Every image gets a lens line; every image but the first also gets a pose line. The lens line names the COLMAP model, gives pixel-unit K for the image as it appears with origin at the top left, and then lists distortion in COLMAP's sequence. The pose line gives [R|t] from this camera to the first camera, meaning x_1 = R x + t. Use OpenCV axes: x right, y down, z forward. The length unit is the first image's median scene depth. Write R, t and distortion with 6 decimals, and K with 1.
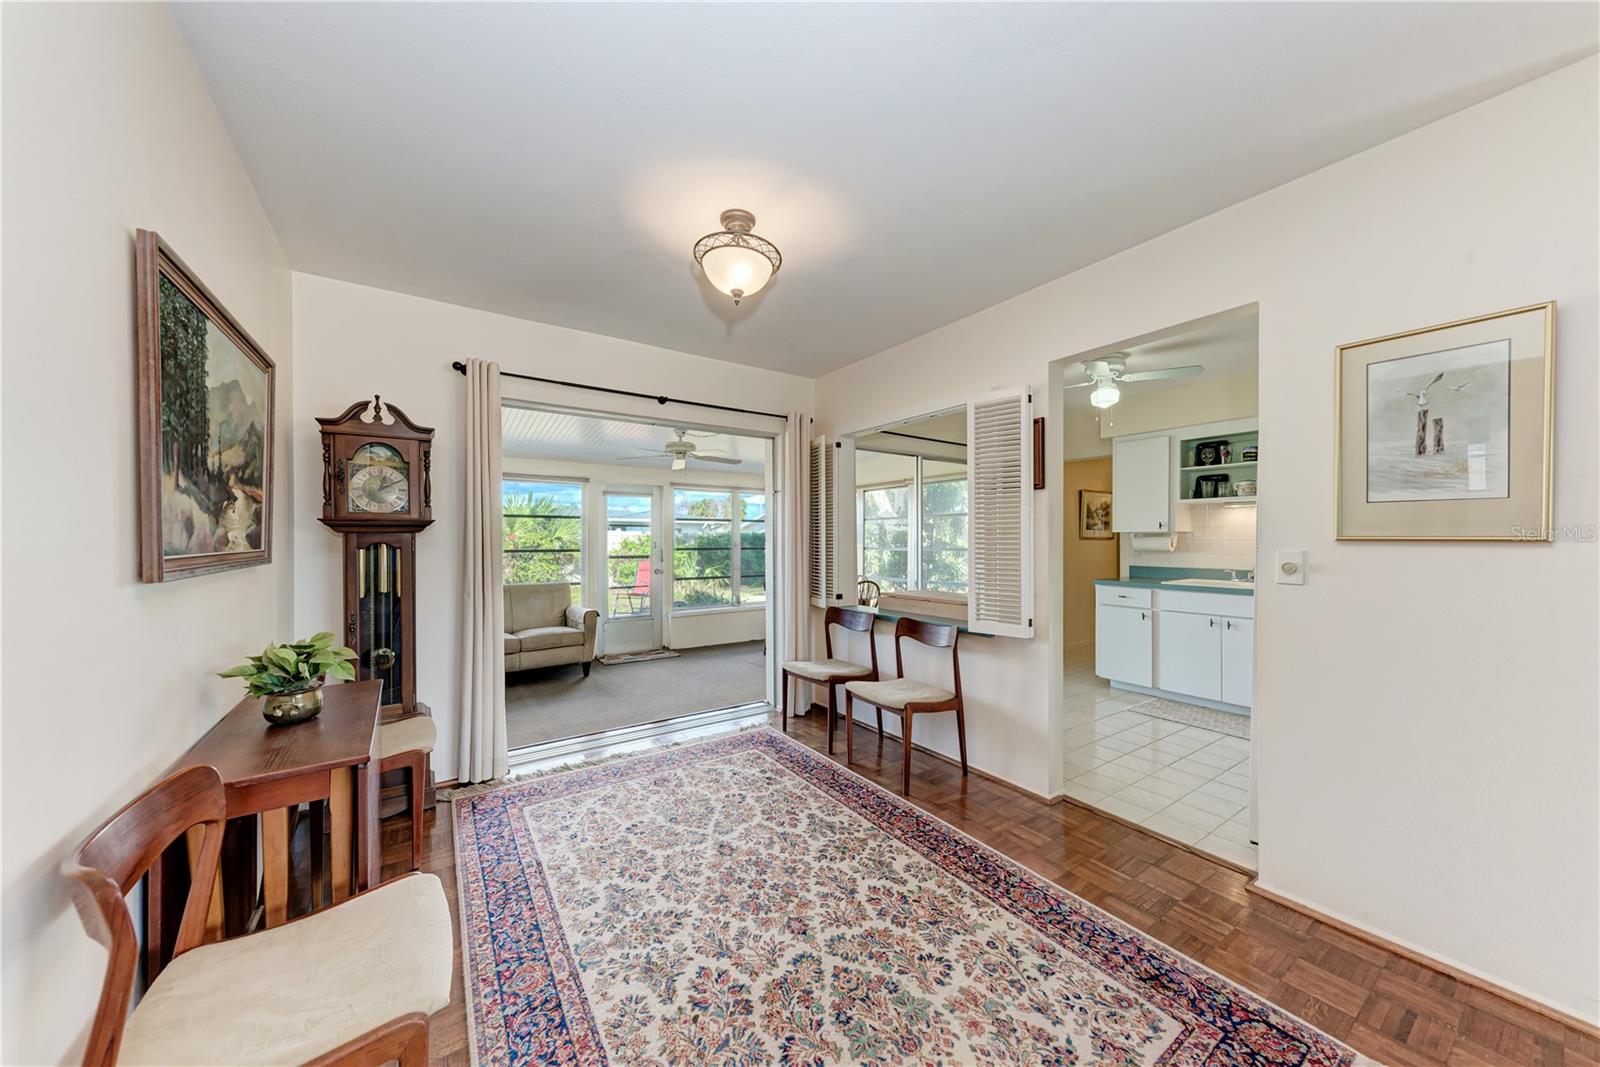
lens RADIAL K [[550.3, 0, 802.3], [0, 550.3, 540.8], [0, 0, 1]] dist [0.013638, -0.002401]
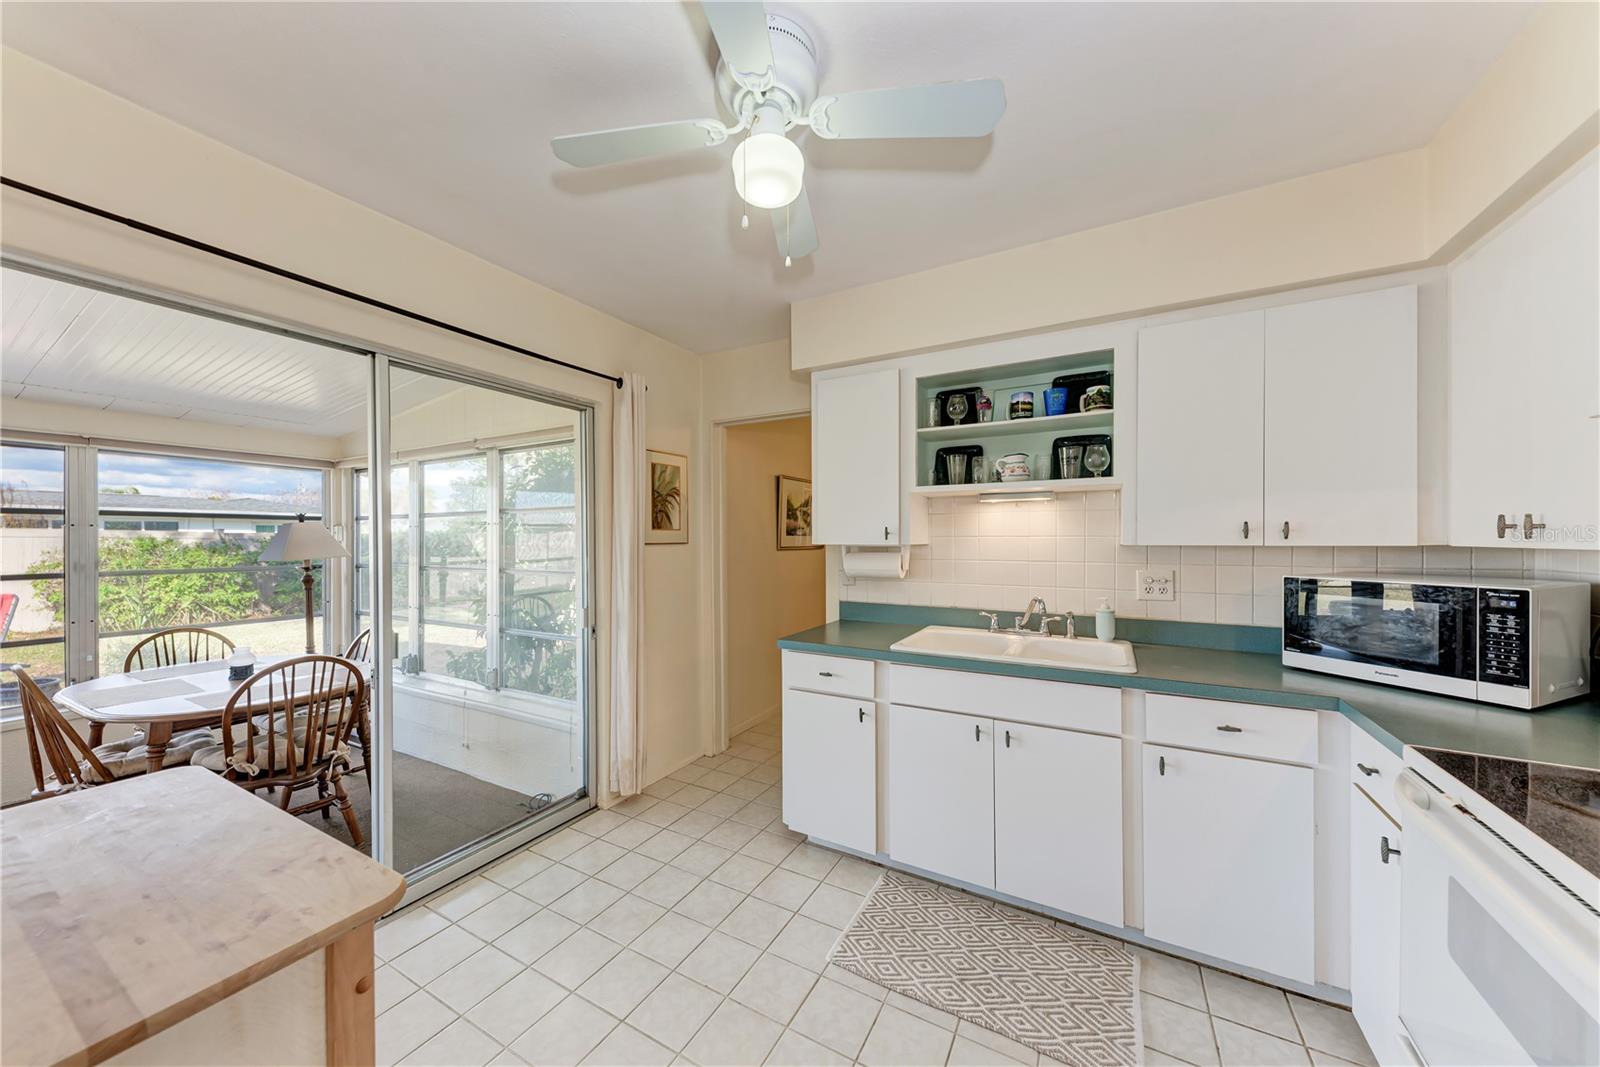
lens RADIAL K [[550.3, 0, 804.0], [0, 550.3, 536.8], [0, 0, 1]] dist [0.013638, -0.002401]
pose [[0.894834, -0.002405, 0.446392, 0.599614], [0.005314, 0.999972, -0.005265, -0.038678], [-0.446367, 0.007084, 0.894822, 0.993134]]
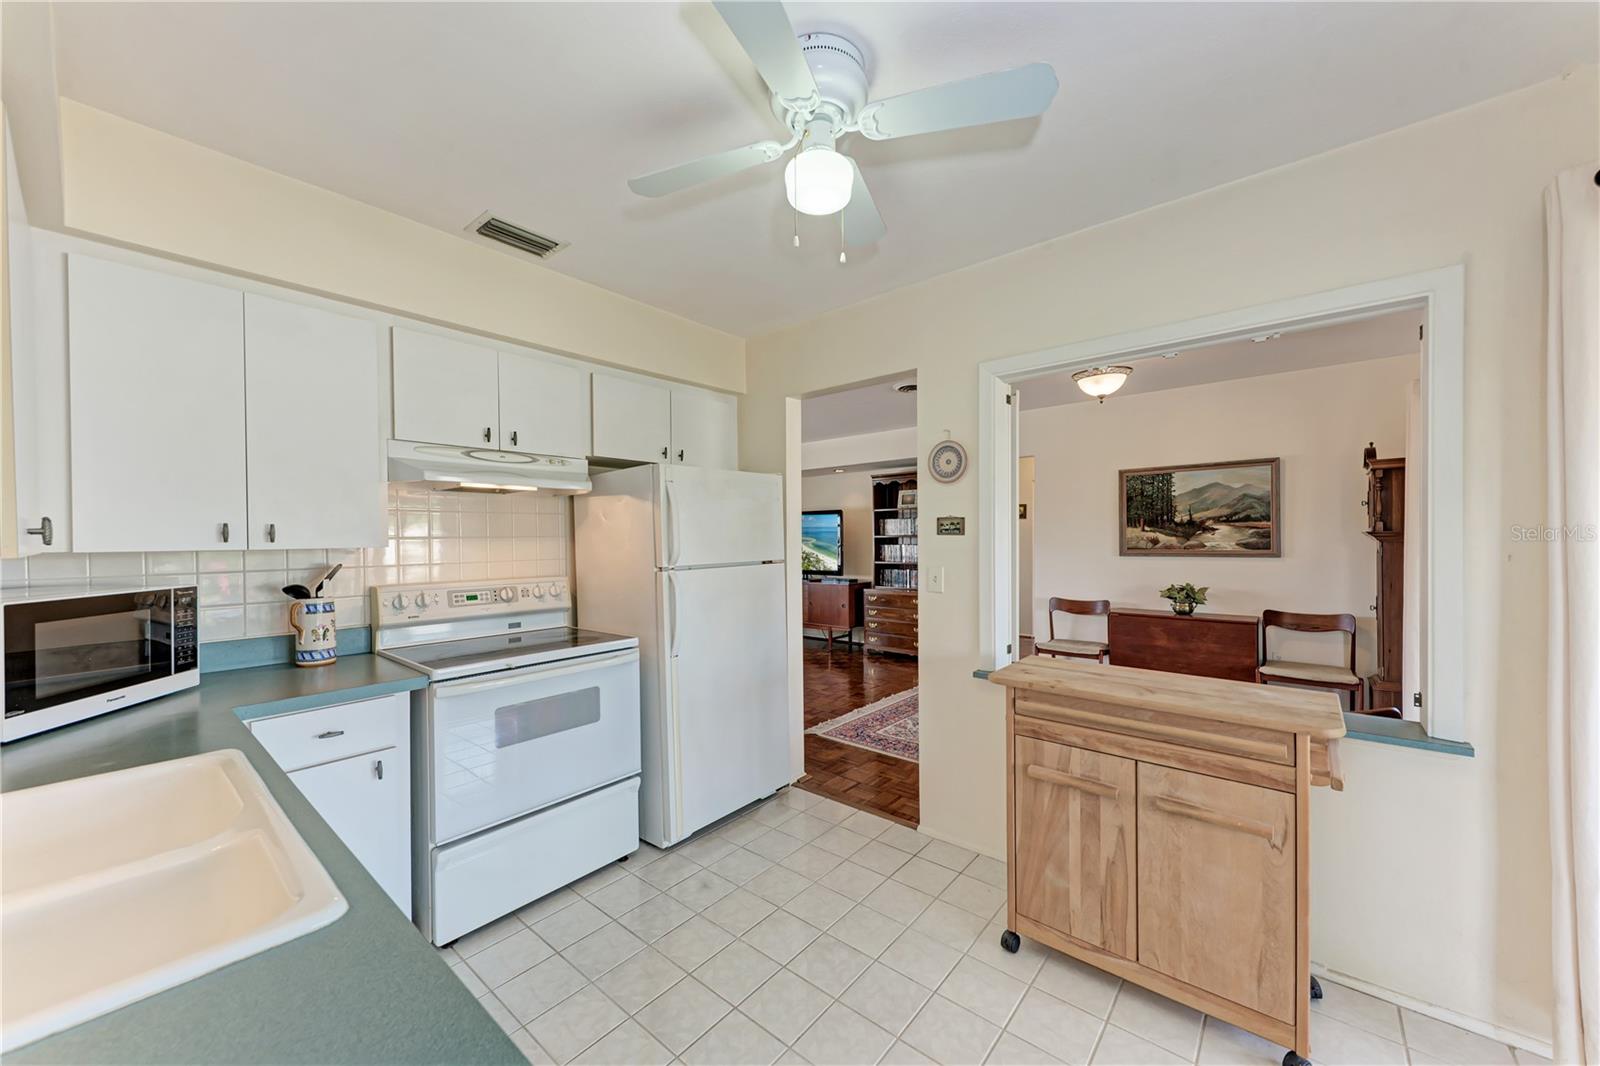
lens RADIAL K [[592.5, 0, 807.5], [0, 592.5, 537.1], [0, 0, 1]] dist [0.011142, 0.000005]
pose [[-0.963863, 0.008522, -0.266263, 0.965717], [0.008729, 0.999962, 0.000405, -0.037337], [0.266256, -0.001934, -0.963900, 2.018970]]
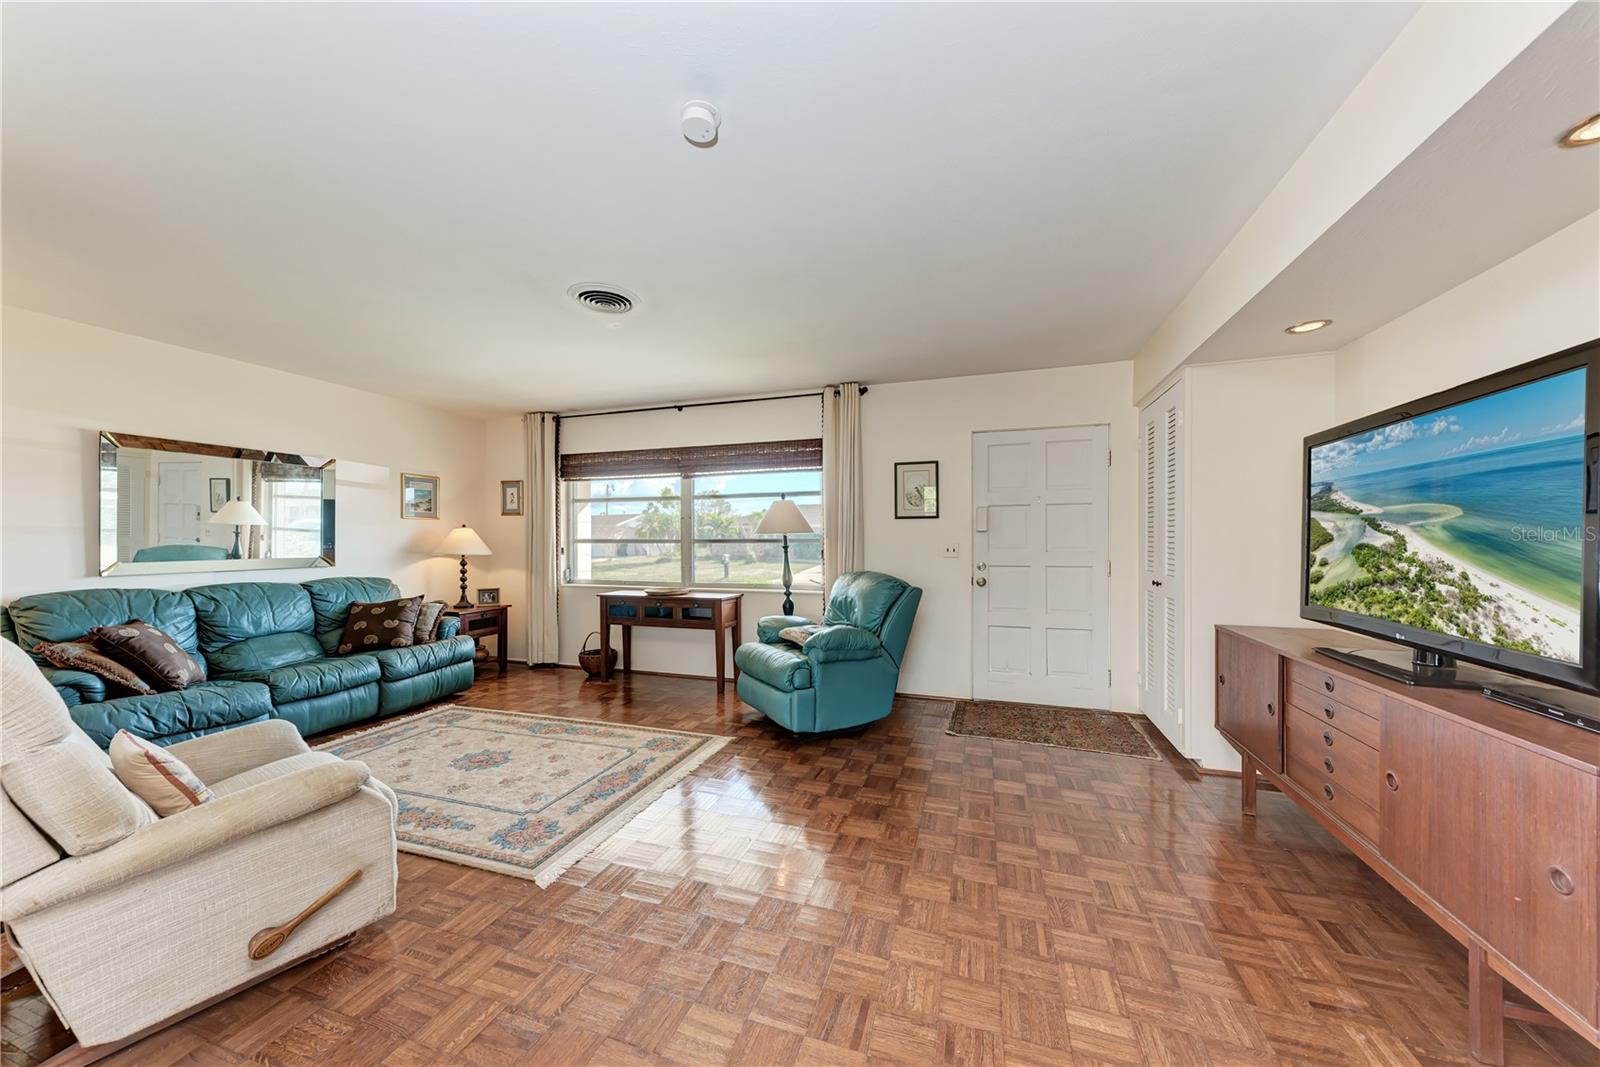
lens RADIAL K [[550.3, 0, 803.6], [0, 550.3, 540.0], [0, 0, 1]] dist [0.013638, -0.002401]
pose [[-0.597380, 0.001102, 0.801958, 0.090295], [0.006645, 0.999972, 0.003576, 0.006097], [-0.801931, 0.007465, -0.597370, 0.199899]]
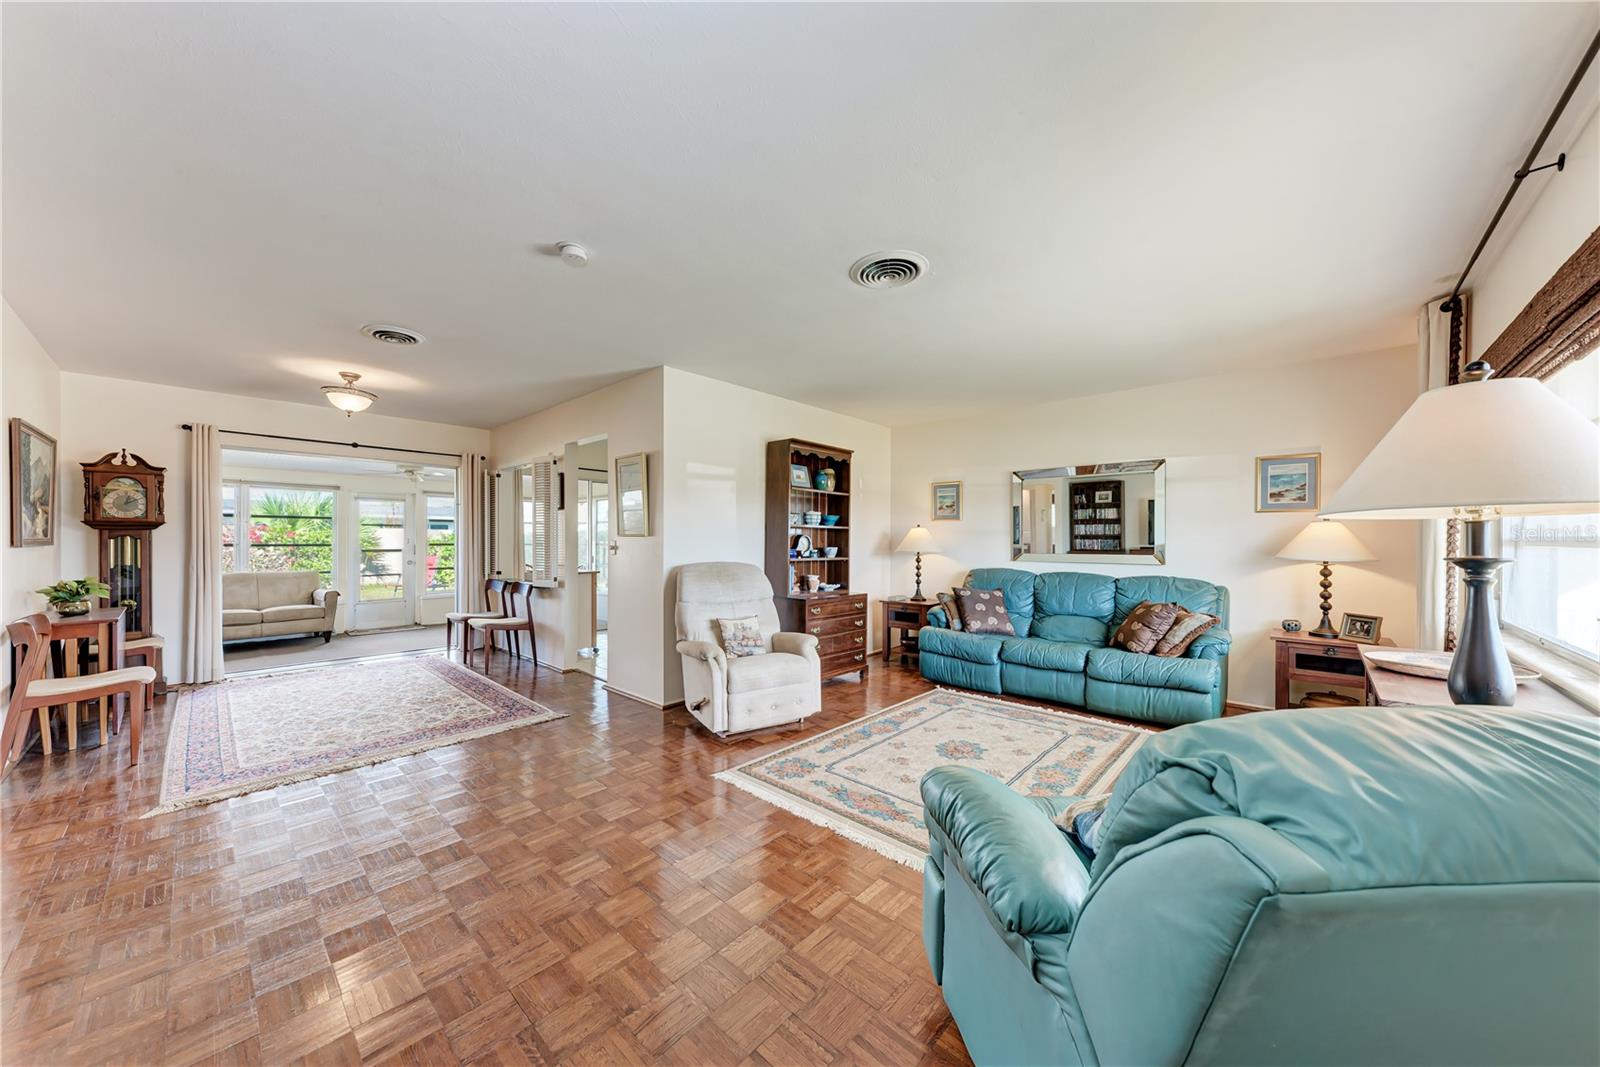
lens RADIAL K [[550.3, 0, 801.9], [0, 550.3, 539.5], [0, 0, 1]] dist [0.013638, -0.002401]
pose [[0.974451, 0.004164, 0.224560, 0.847226], [-0.003337, 0.999986, -0.004062, 0.015611], [-0.224574, 0.003209, 0.974452, -1.097639]]
